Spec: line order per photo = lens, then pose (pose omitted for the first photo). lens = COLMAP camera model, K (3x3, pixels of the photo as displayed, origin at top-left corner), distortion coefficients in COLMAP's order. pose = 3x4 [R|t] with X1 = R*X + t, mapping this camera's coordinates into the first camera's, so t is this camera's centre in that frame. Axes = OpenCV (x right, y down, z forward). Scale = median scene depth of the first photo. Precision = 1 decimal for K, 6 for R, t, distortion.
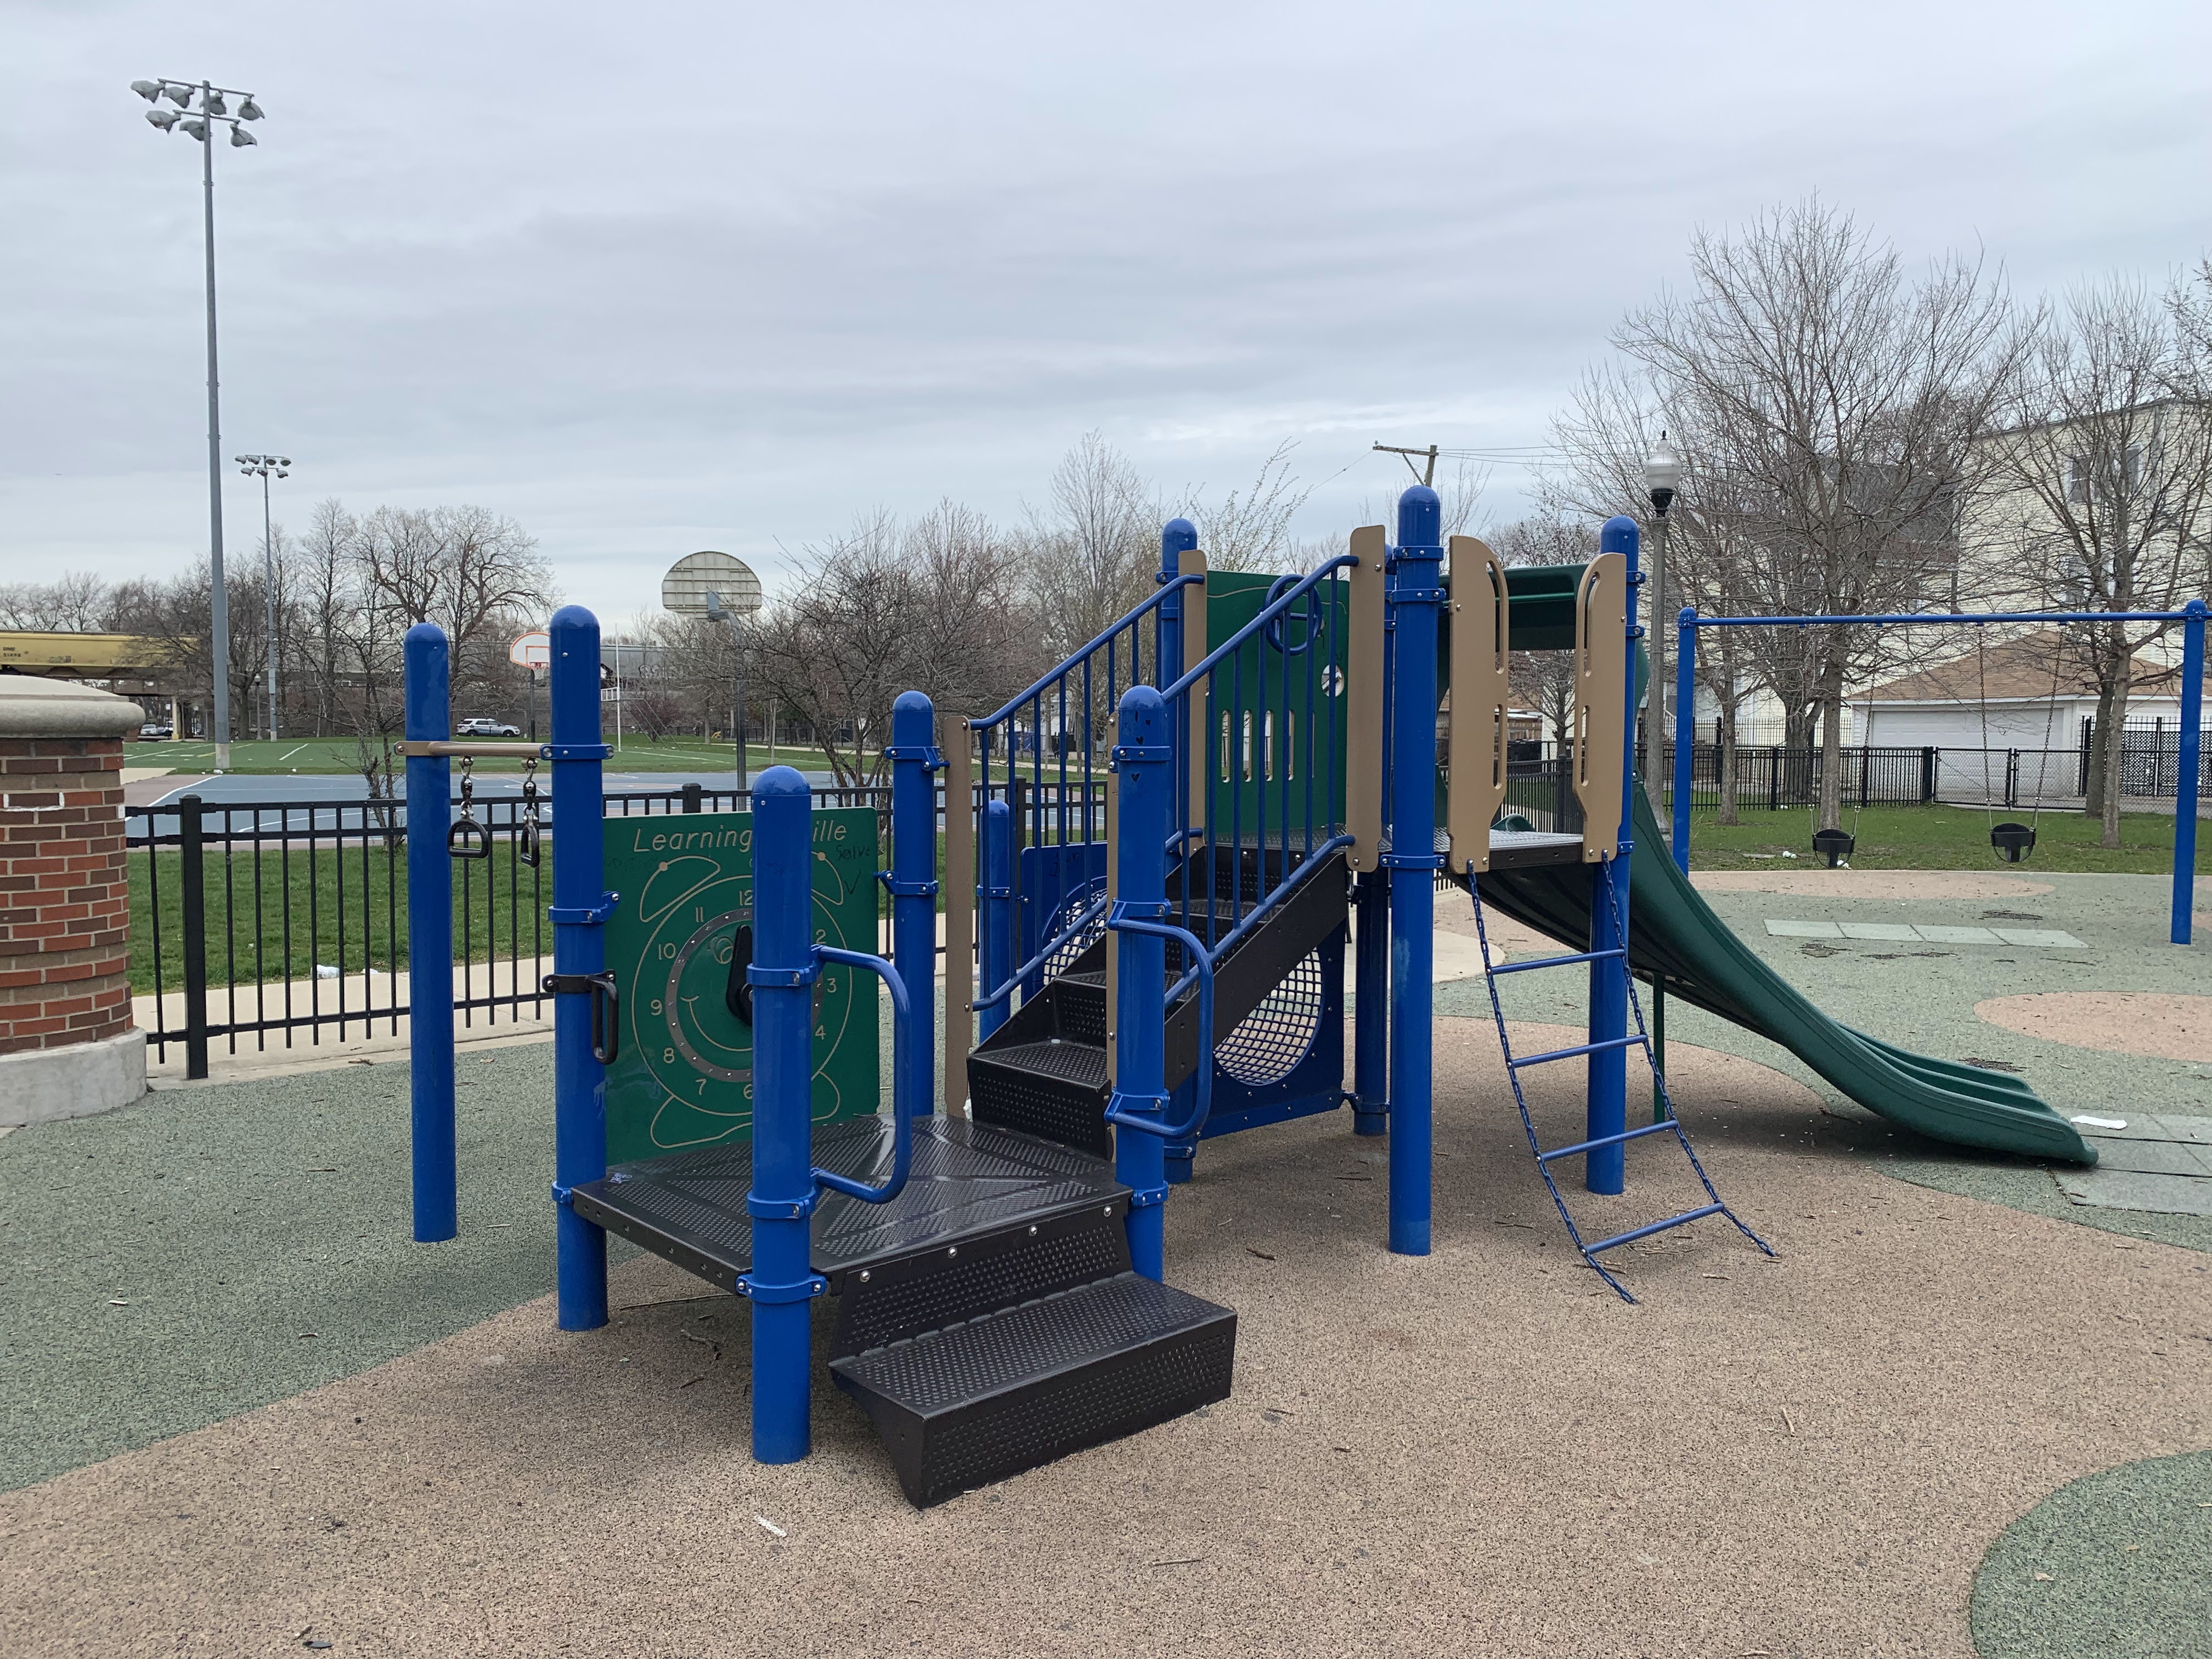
lens RADIAL K [[1683.1, 0, 1110.5], [0, 1683.1, 827.3], [0, 0, 1]] dist [0.014607, -0.011272]
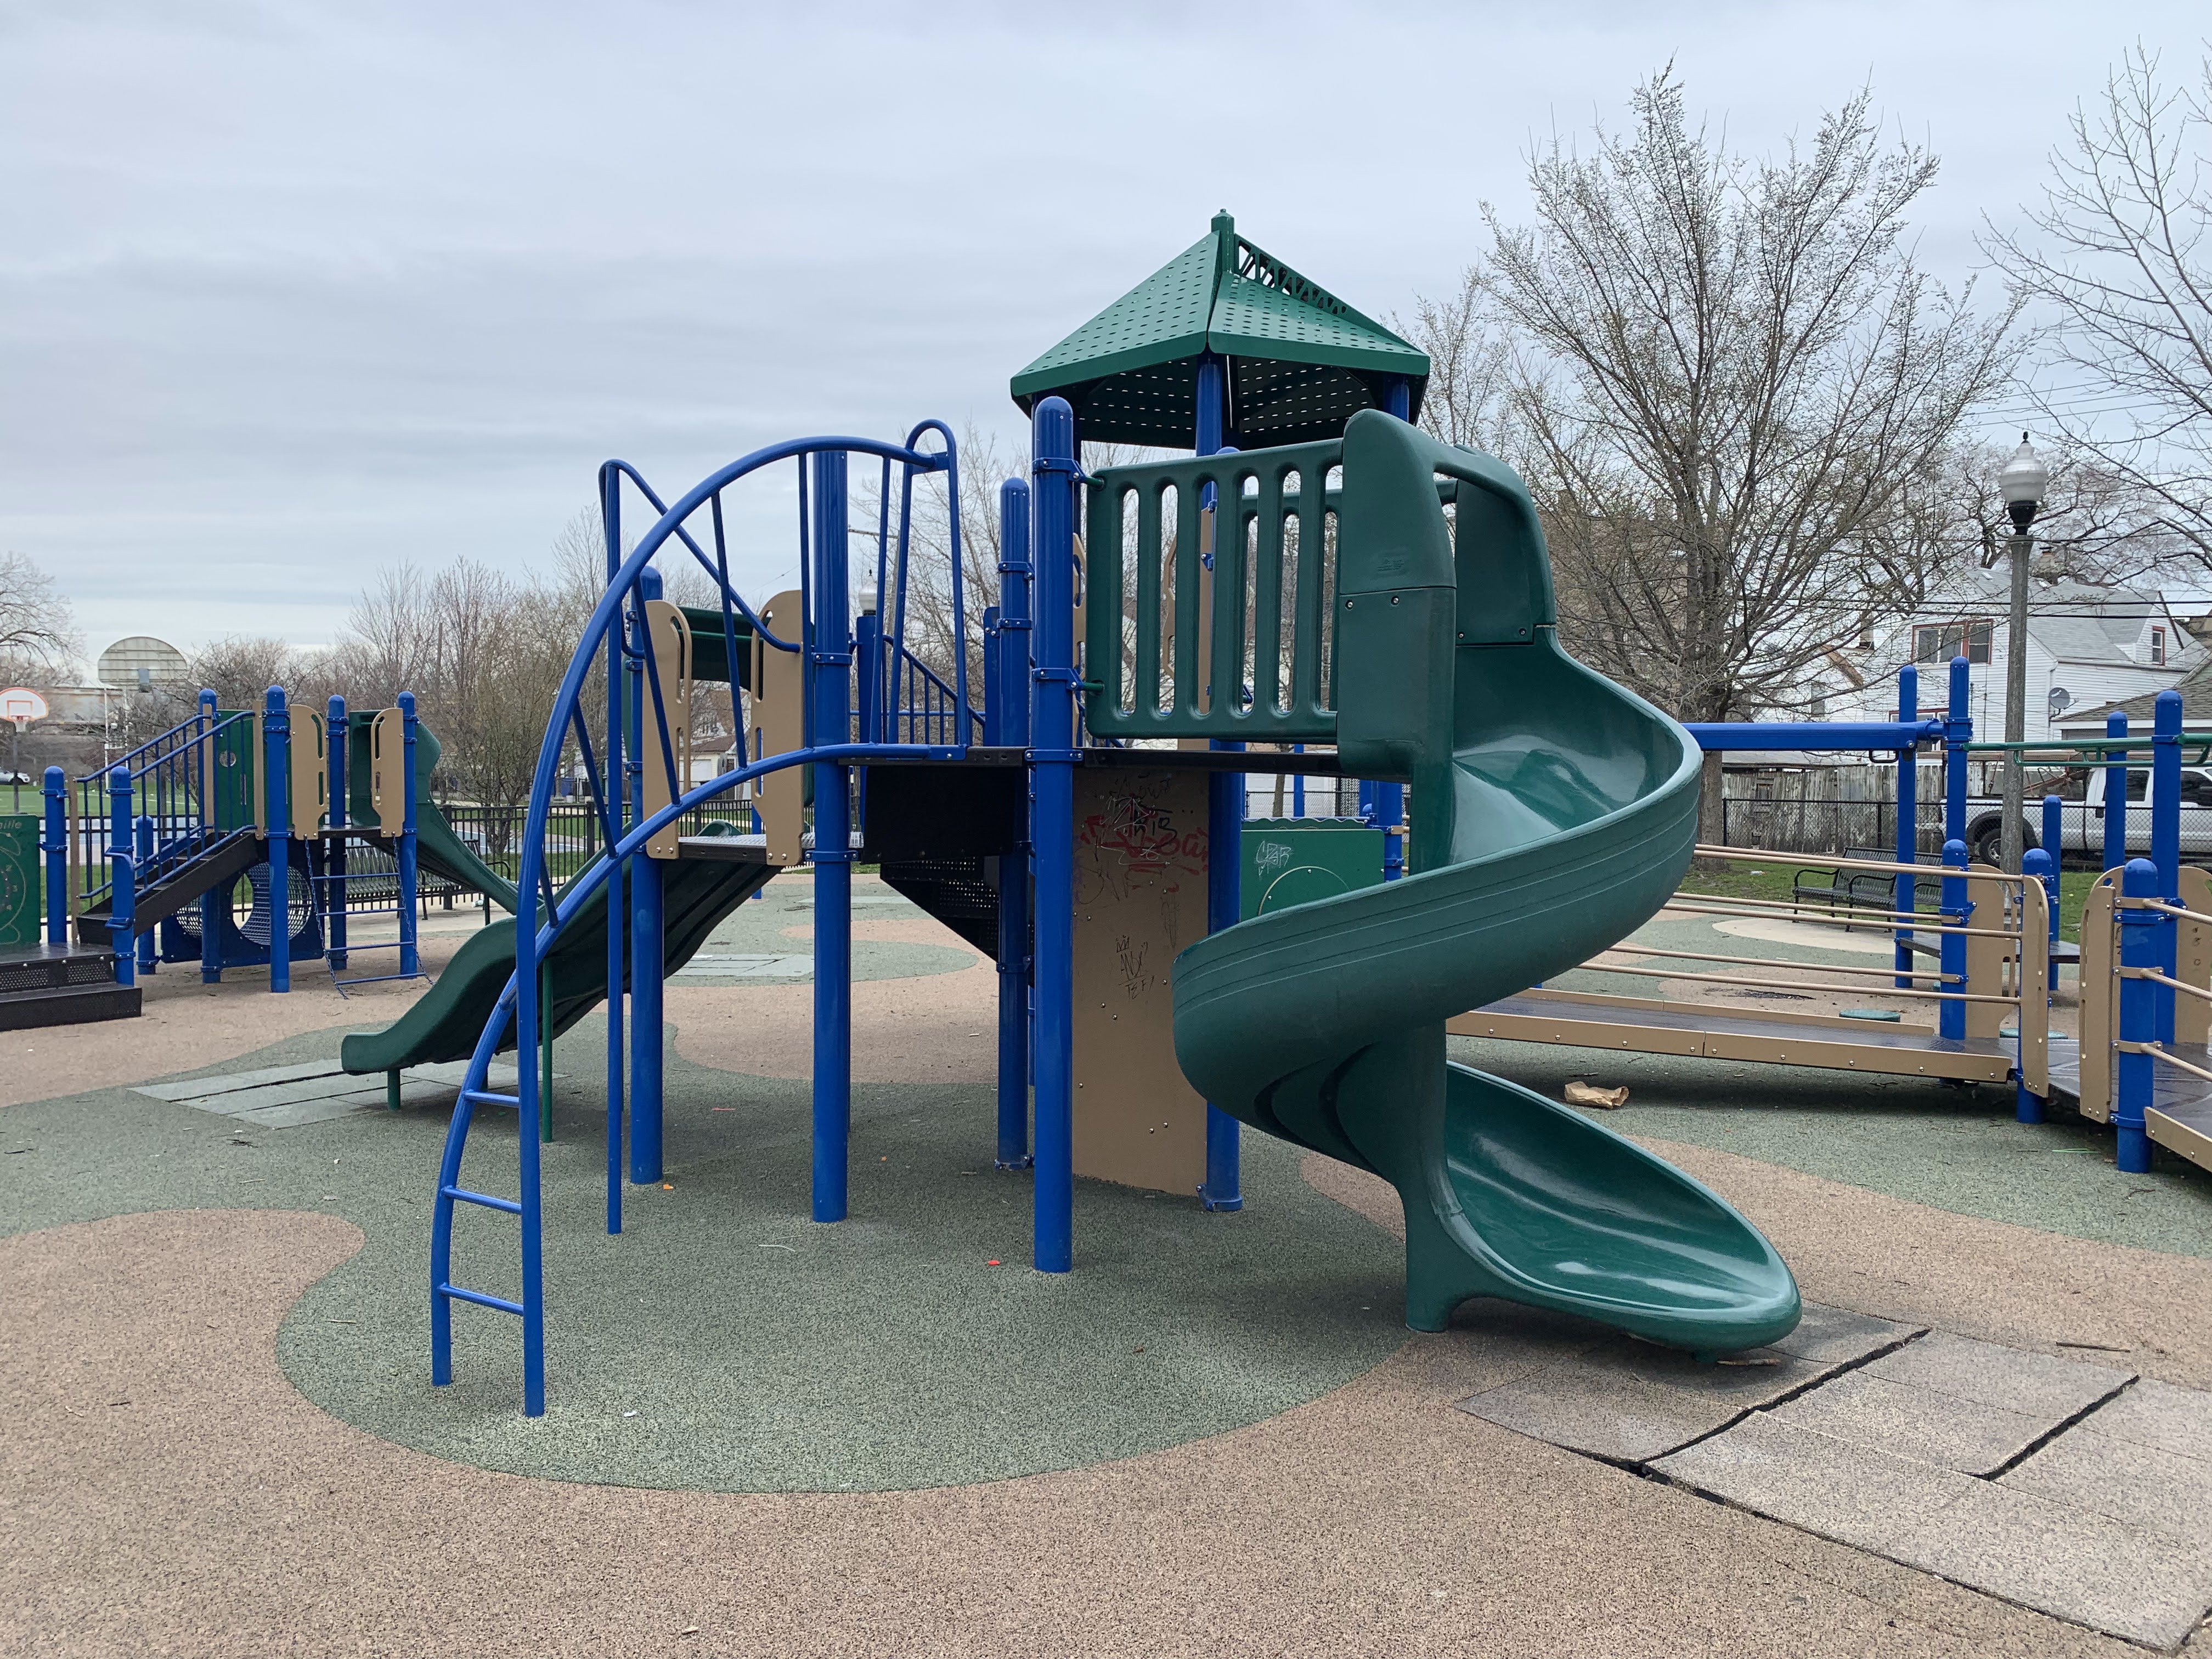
lens RADIAL K [[1683.1, 0, 1083.8], [0, 1683.1, 838.4], [0, 0, 1]] dist [0.014607, -0.011272]
pose [[0.977137, -0.013337, 0.212192, 0.091789], [0.017390, 0.999700, -0.017246, 0.010086], [-0.211898, 0.020541, 0.977076, -0.190094]]
